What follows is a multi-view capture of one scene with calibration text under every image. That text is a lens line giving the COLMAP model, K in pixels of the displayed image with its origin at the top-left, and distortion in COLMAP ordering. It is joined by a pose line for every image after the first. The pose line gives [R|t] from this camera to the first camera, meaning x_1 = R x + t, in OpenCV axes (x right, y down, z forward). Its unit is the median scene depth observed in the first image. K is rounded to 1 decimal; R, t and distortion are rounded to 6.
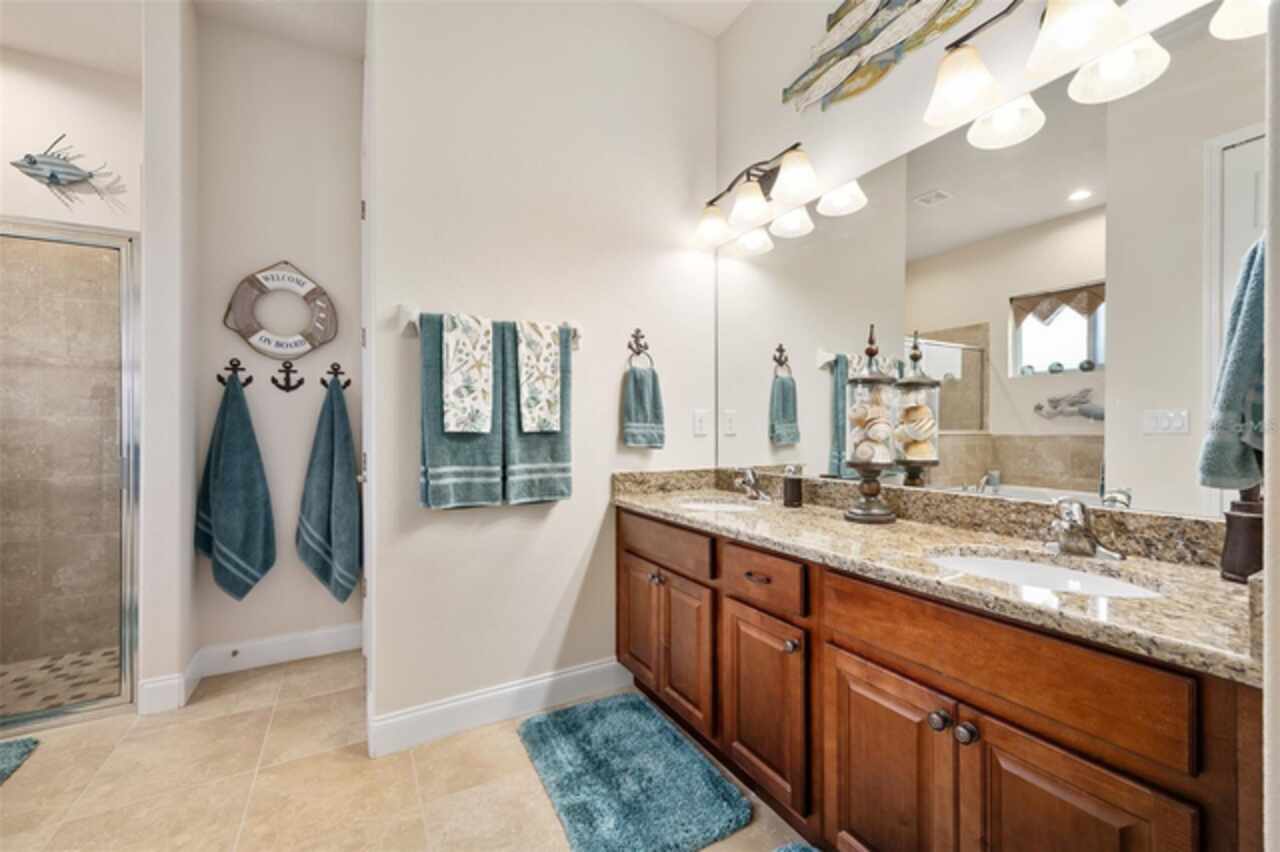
lens RADIAL K [[523.3, 0, 639.7], [0, 523.3, 431.1], [0, 0, 1]] dist [-0.001731, -0.000359]
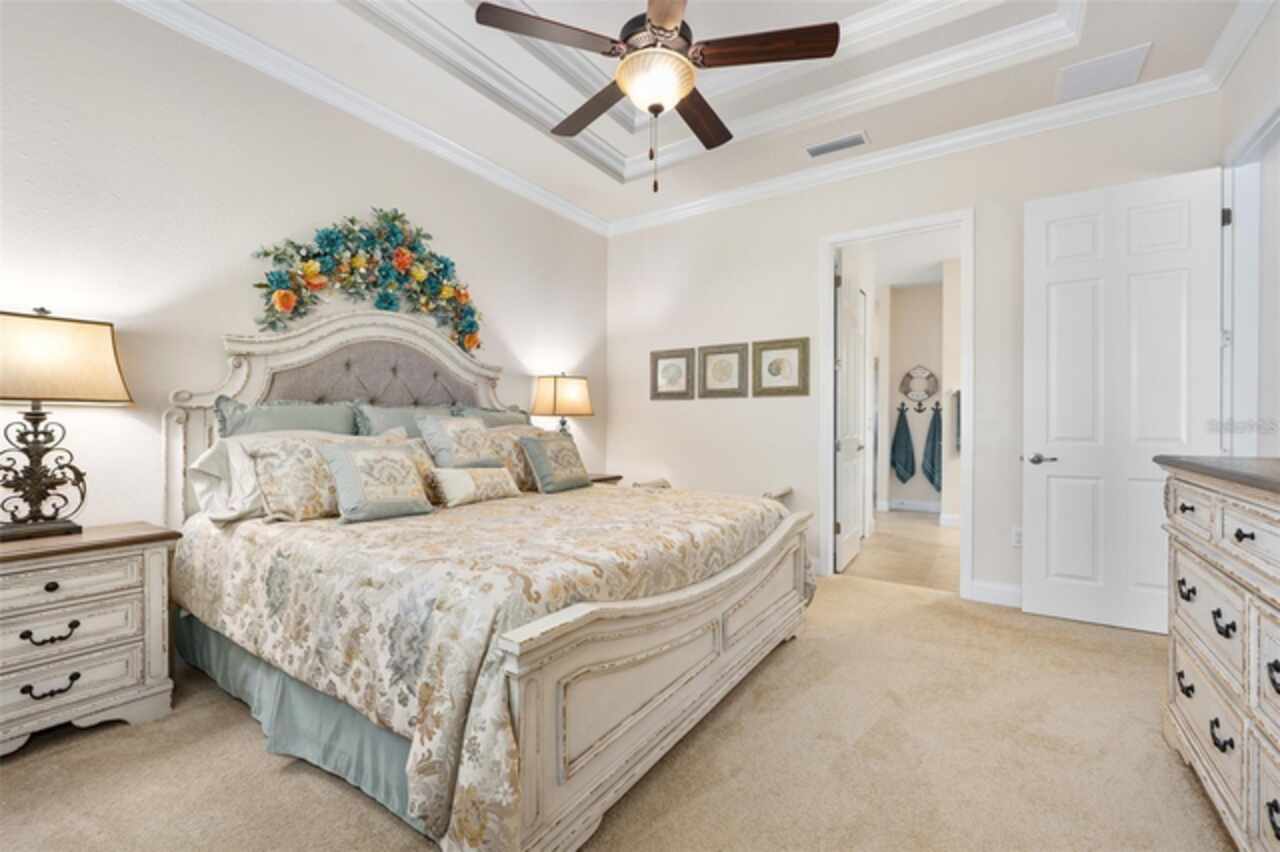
lens RADIAL K [[523.3, 0, 639.7], [0, 523.3, 429.2], [0, 0, 1]] dist [-0.001731, -0.000359]
pose [[0.433068, 0.009134, -0.901315, 1.193055], [-0.005791, 0.999956, 0.007352, -0.000643], [0.901343, 0.002036, 0.433102, -1.551408]]
